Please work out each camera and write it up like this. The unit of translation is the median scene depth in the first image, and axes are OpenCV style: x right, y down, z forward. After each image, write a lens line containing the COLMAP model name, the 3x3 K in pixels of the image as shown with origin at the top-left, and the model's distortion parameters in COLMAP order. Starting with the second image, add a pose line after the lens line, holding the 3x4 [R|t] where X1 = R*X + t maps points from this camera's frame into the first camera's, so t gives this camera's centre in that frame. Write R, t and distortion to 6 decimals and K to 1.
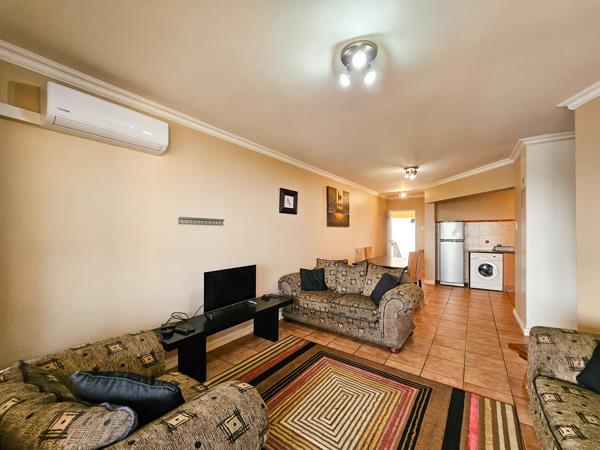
lens RADIAL K [[245.5, 0, 299.3], [0, 245.5, 231.2], [0, 0, 1]] dist [-0.007713, -0.000162]
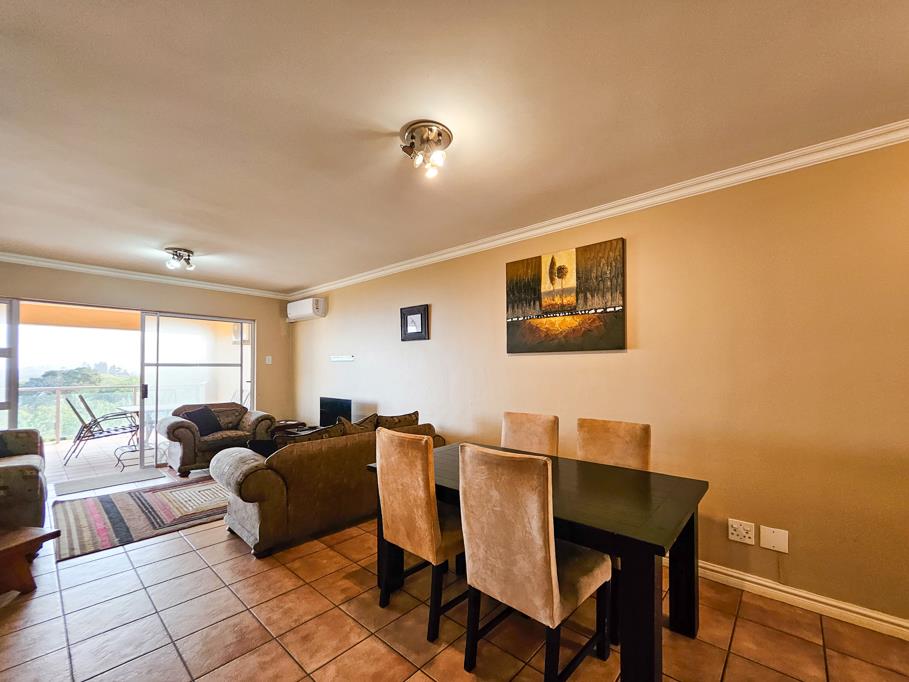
lens RADIAL K [[371.9, 0, 456.4], [0, 371.9, 364.1], [0, 0, 1]] dist [-0.007713, -0.000162]
pose [[-0.090685, -0.011854, -0.995809, 0.691937], [0.001981, 0.999925, -0.012083, 0.005803], [0.995878, -0.003069, -0.090655, 0.847536]]
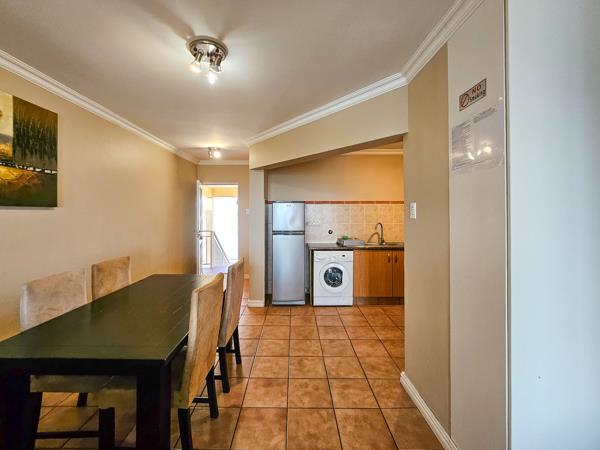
lens RADIAL K [[245.5, 0, 298.1], [0, 245.5, 223.9], [0, 0, 1]] dist [-0.007713, -0.000162]
pose [[0.803265, -0.021369, 0.595238, 0.271103], [-0.003429, 0.999174, 0.040497, -0.008983], [-0.595611, -0.034571, 0.802528, 0.486007]]
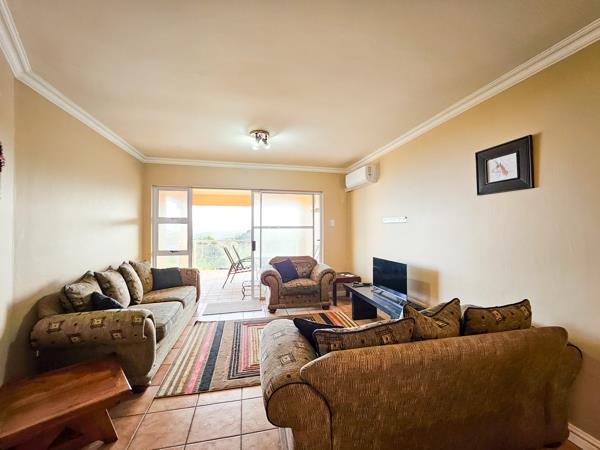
lens RADIAL K [[245.5, 0, 304.9], [0, 245.5, 227.9], [0, 0, 1]] dist [-0.007713, -0.000162]
pose [[-0.647979, -0.000307, -0.761658, 0.413556], [0.004096, 0.999984, -0.003887, 0.001374], [0.761647, -0.005638, -0.647967, 0.709021]]
